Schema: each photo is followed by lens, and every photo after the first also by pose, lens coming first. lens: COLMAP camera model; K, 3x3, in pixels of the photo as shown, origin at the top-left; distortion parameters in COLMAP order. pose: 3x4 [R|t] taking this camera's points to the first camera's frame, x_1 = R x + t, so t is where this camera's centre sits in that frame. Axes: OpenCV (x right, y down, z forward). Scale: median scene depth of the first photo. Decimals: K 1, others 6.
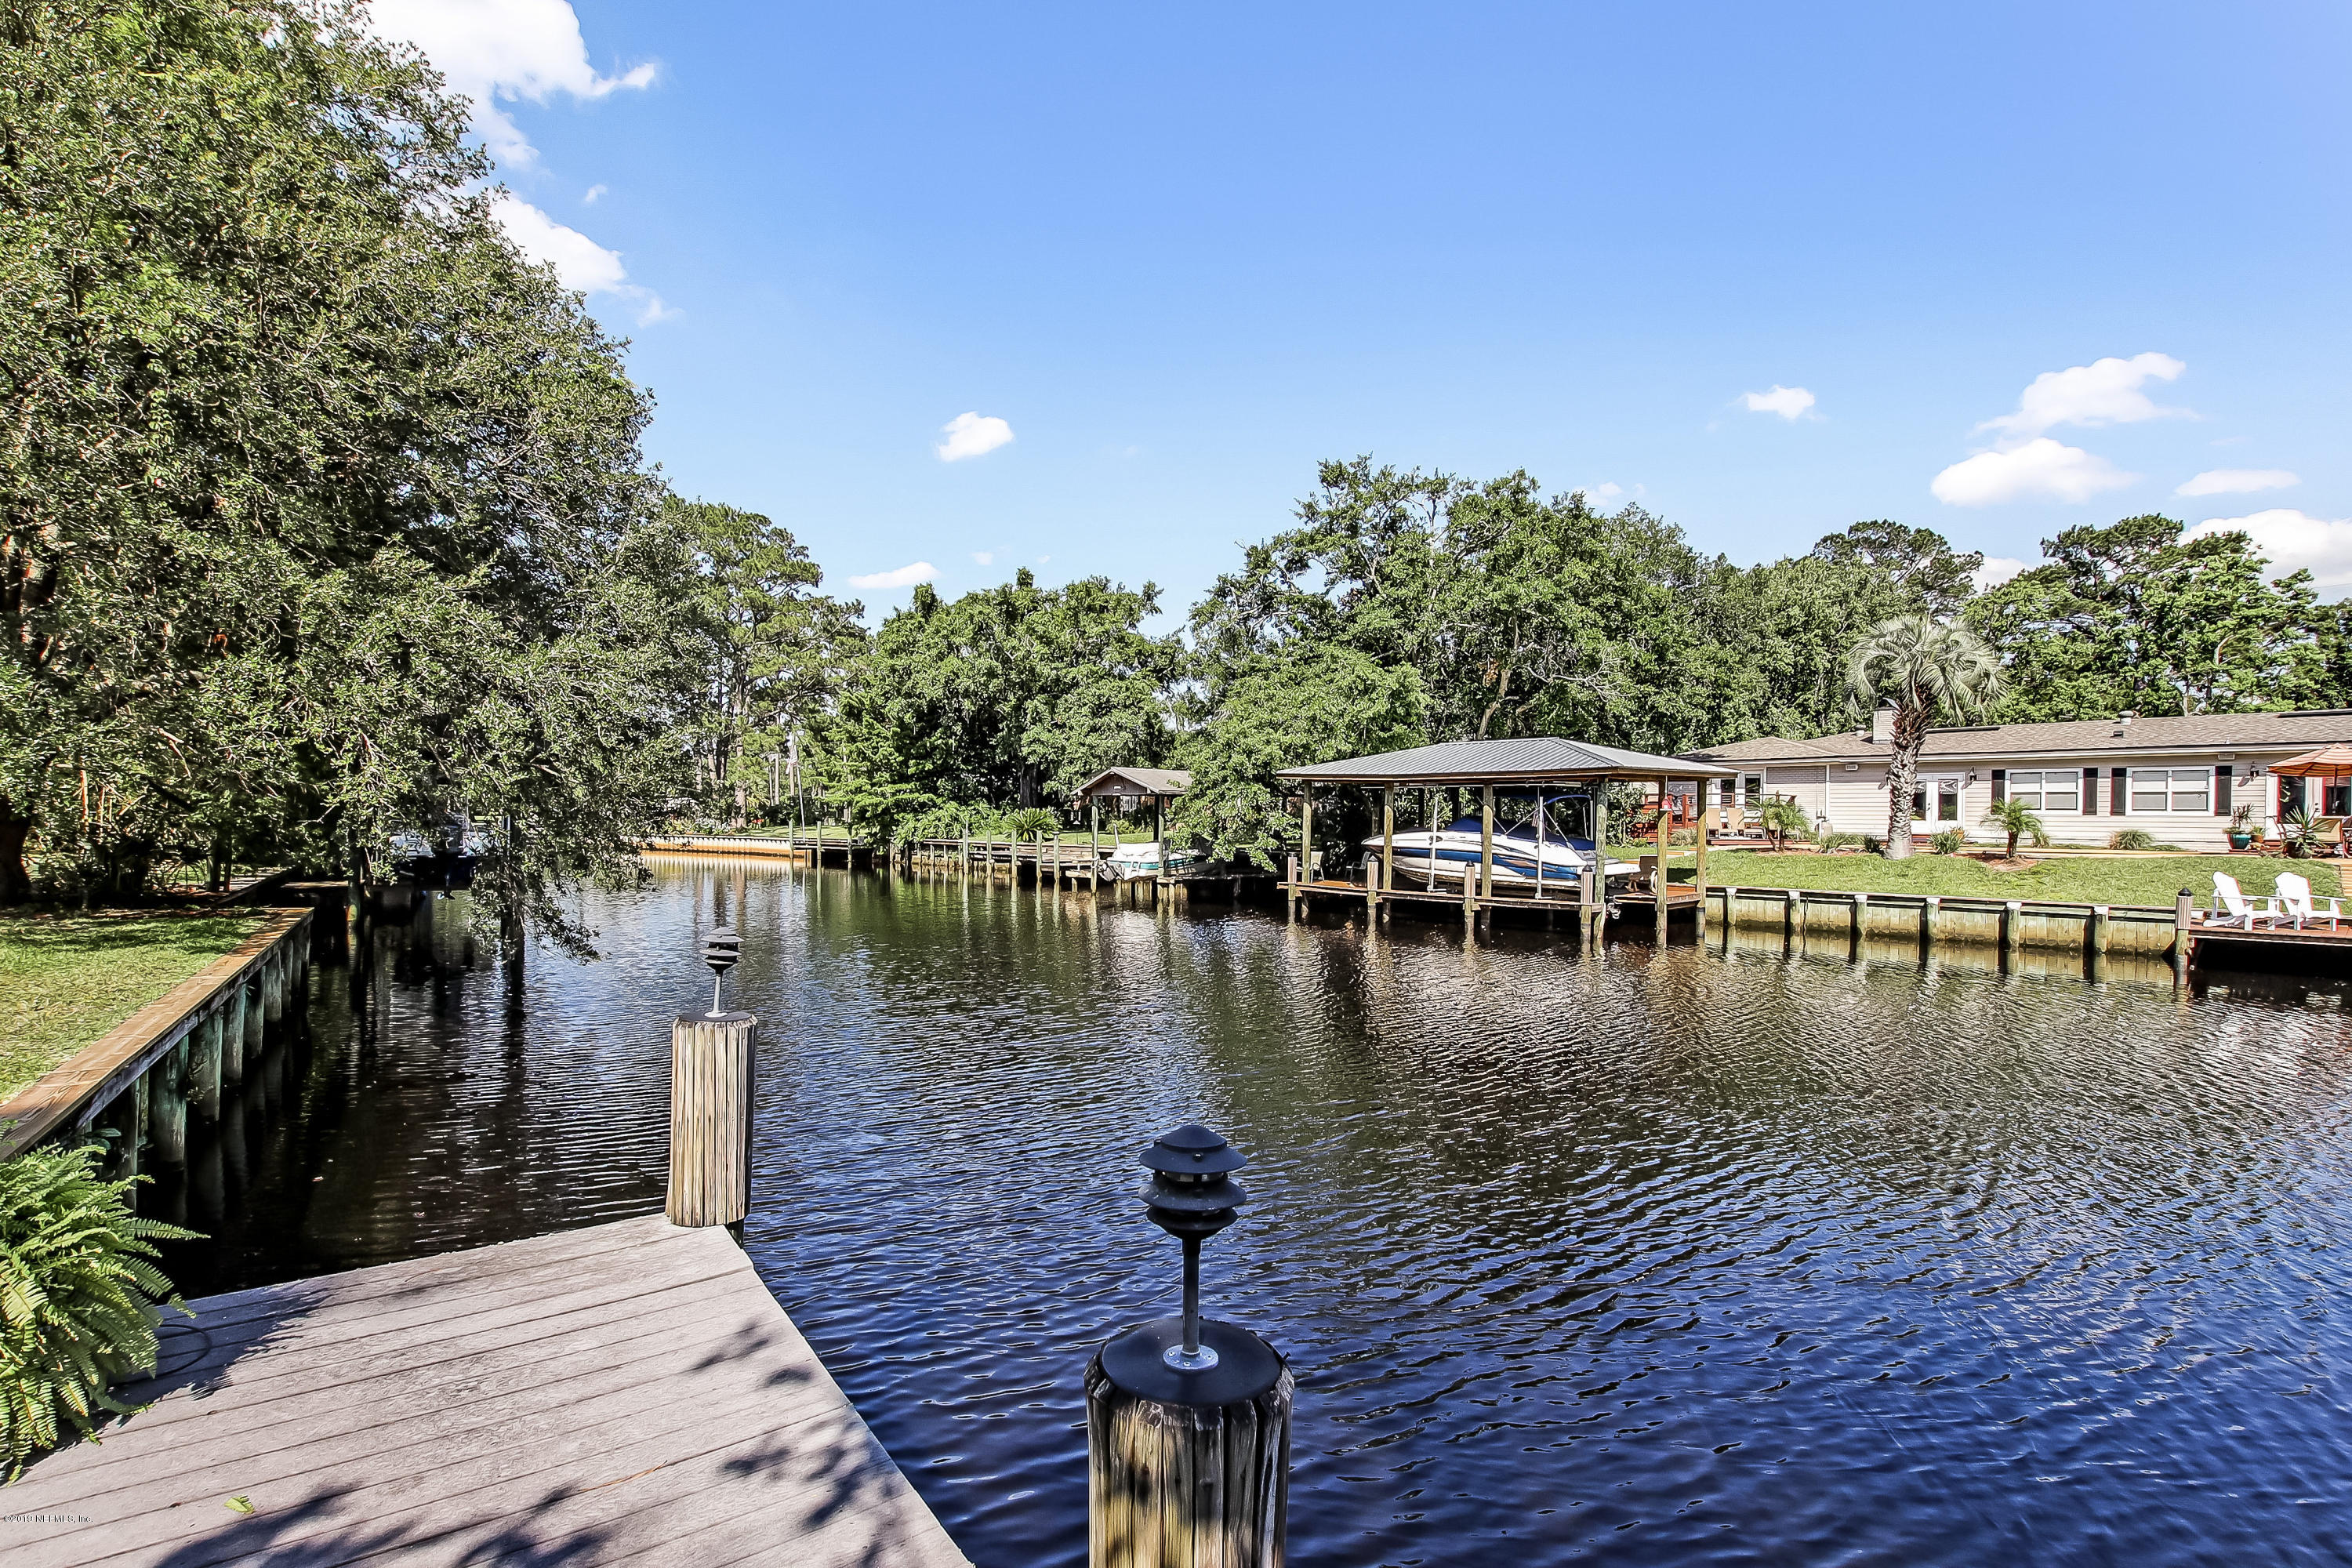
lens RADIAL K [[1099.1, 0, 1170.7], [0, 1099.1, 834.1], [0, 0, 1]] dist [-0.030343, 0.000345]
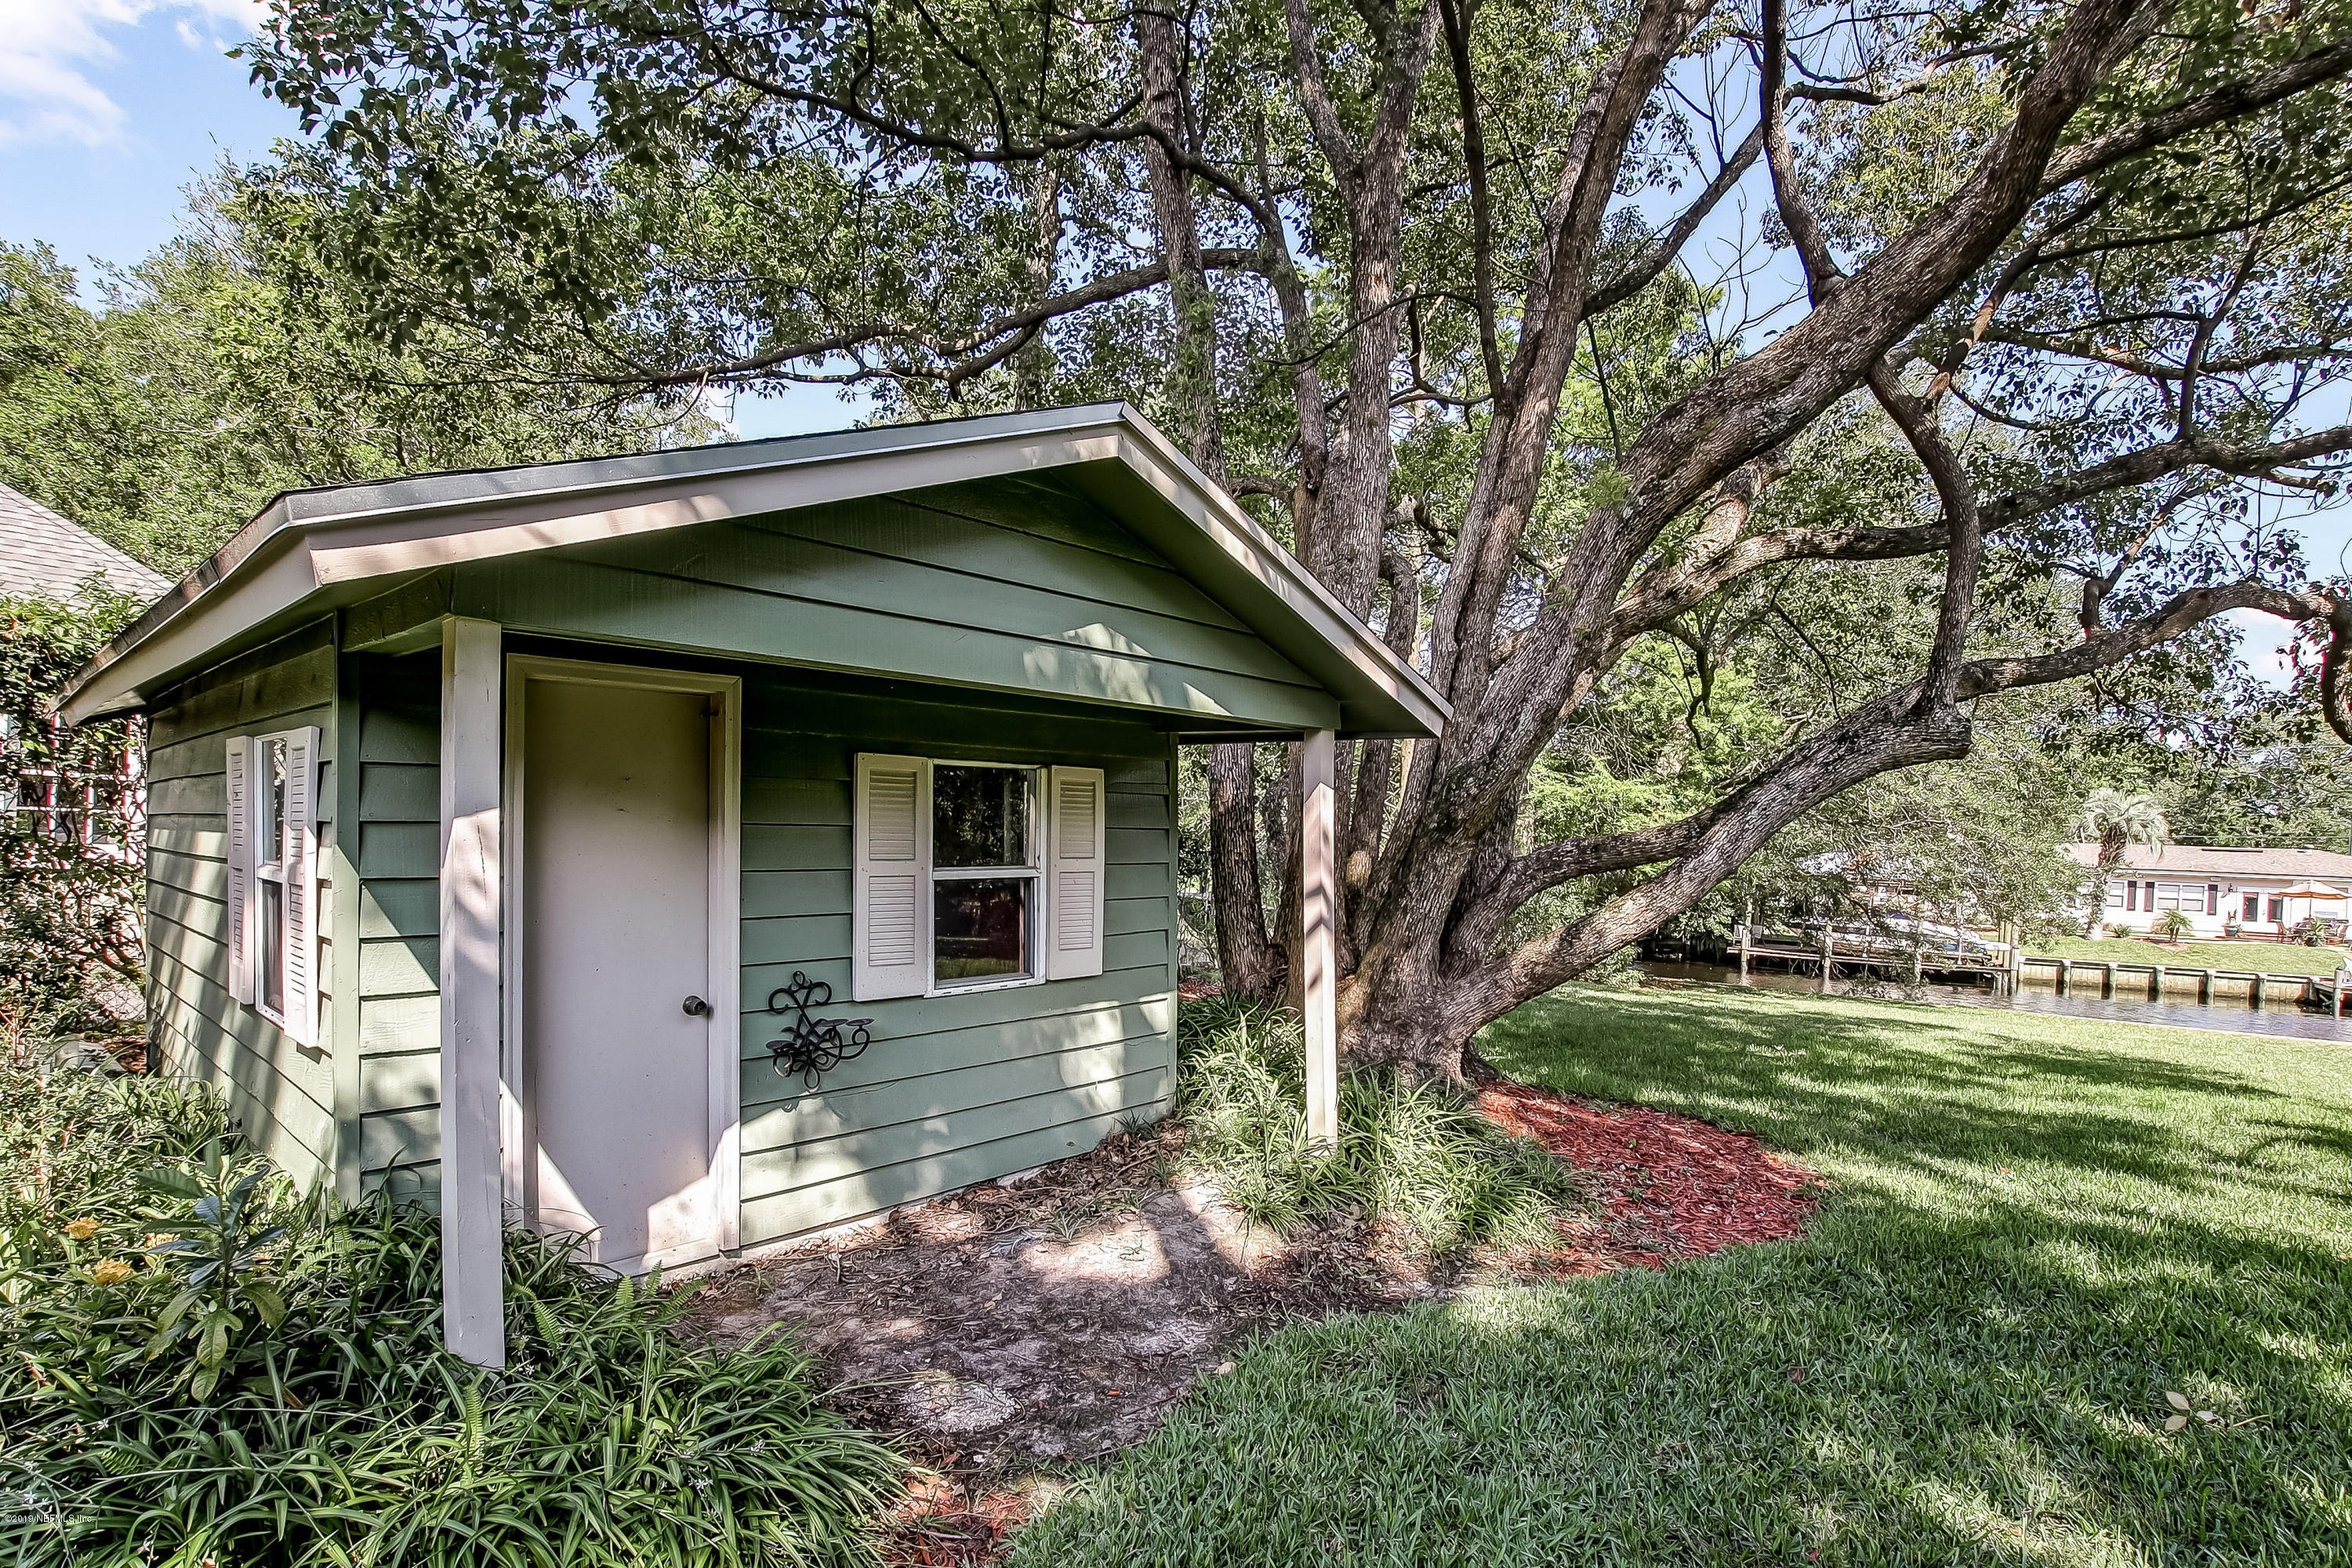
lens RADIAL K [[1157.6, 0, 1179.7], [0, 1157.6, 857.3], [0, 0, 1]] dist [-0.033086, 0.000555]
pose [[0.958899, 0.039257, 0.281017, -0.997999], [-0.037217, 0.999228, -0.012597, -0.025168], [-0.281295, 0.001621, 0.959620, -0.199711]]
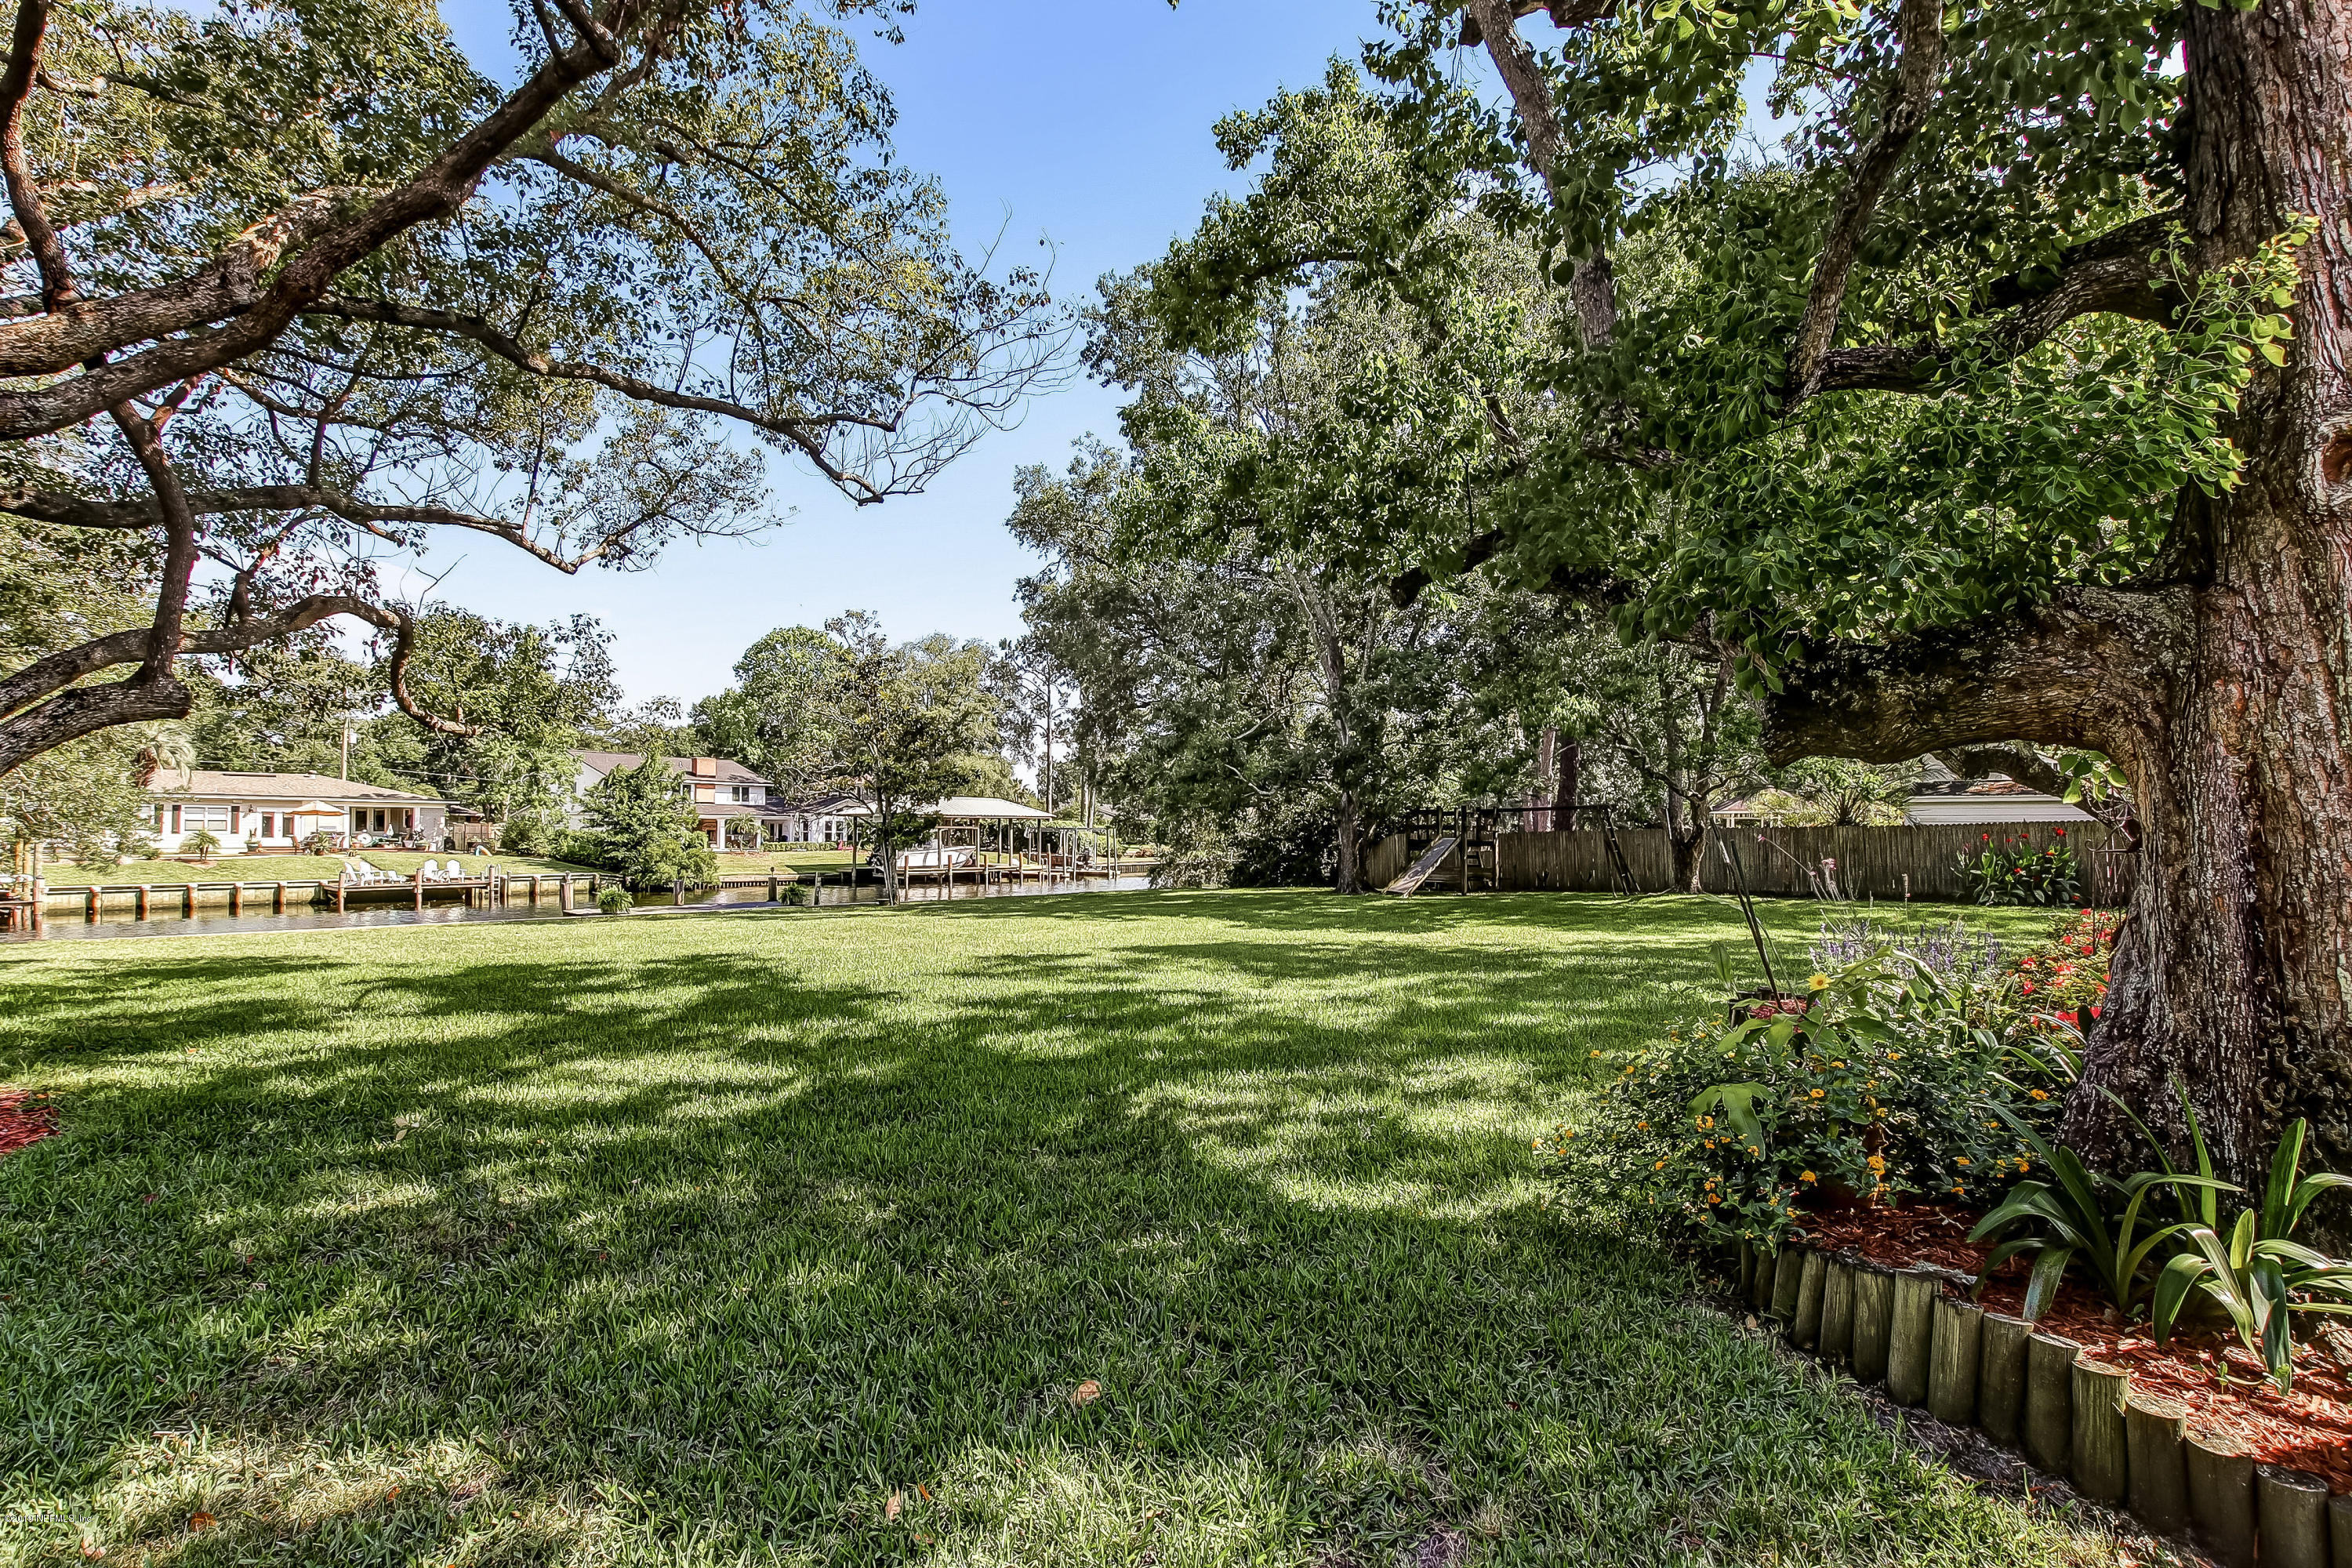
lens RADIAL K [[1085.2, 0, 1161.9], [0, 1085.2, 822.4], [0, 0, 1]] dist [-0.037614, 0.003893]
pose [[-0.182716, 0.000251, 0.983166, -1.044849], [0.008237, 0.999965, 0.001275, -0.025546], [-0.983131, 0.008332, -0.182712, -0.209440]]
